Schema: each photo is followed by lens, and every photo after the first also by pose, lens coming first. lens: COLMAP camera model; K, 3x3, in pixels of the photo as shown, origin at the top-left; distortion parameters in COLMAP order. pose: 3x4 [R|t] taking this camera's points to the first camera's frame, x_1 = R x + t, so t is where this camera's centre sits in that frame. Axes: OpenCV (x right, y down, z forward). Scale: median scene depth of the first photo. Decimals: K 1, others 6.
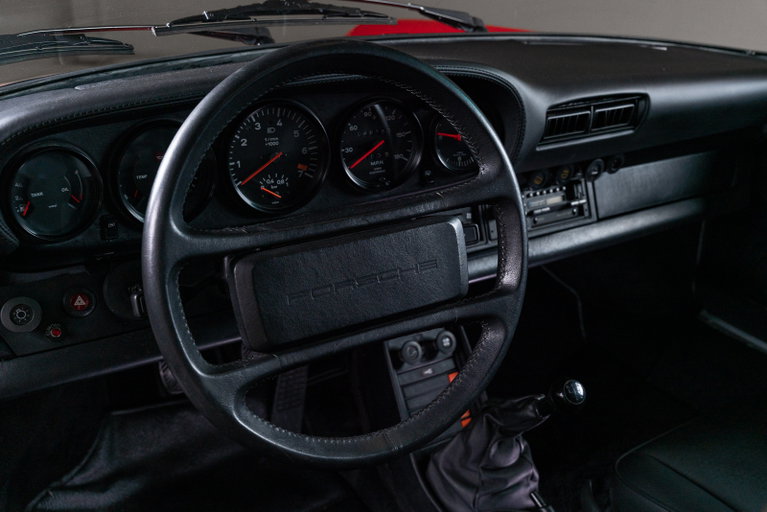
lens RADIAL K [[801.1, 0, 383.5], [0, 801.1, 256.0], [0, 0, 1]] dist [0.004838, 0.005734]
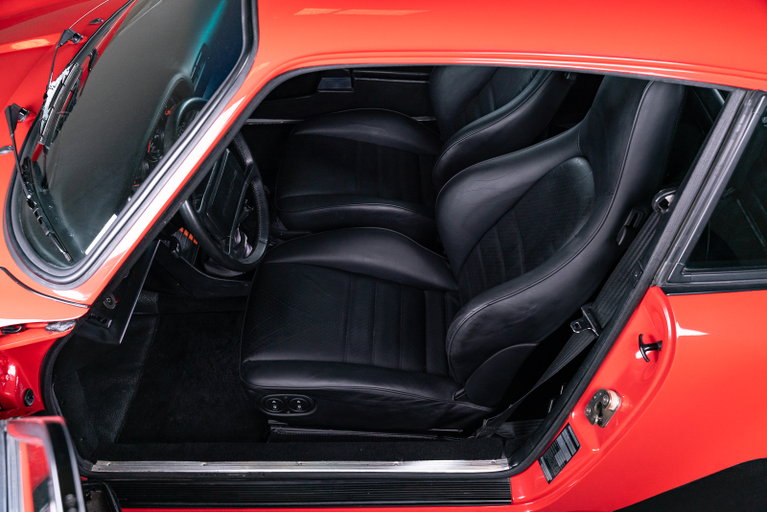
lens RADIAL K [[760.2, 0, 383.5], [0, 760.2, 256.0], [0, 0, 1]] dist [0.003934, 0.003985]
pose [[0.555781, -0.595620, 0.579952, -0.782692], [0.390695, 0.802919, 0.450199, -0.431251], [-0.733802, -0.023628, 0.678952, -0.568614]]
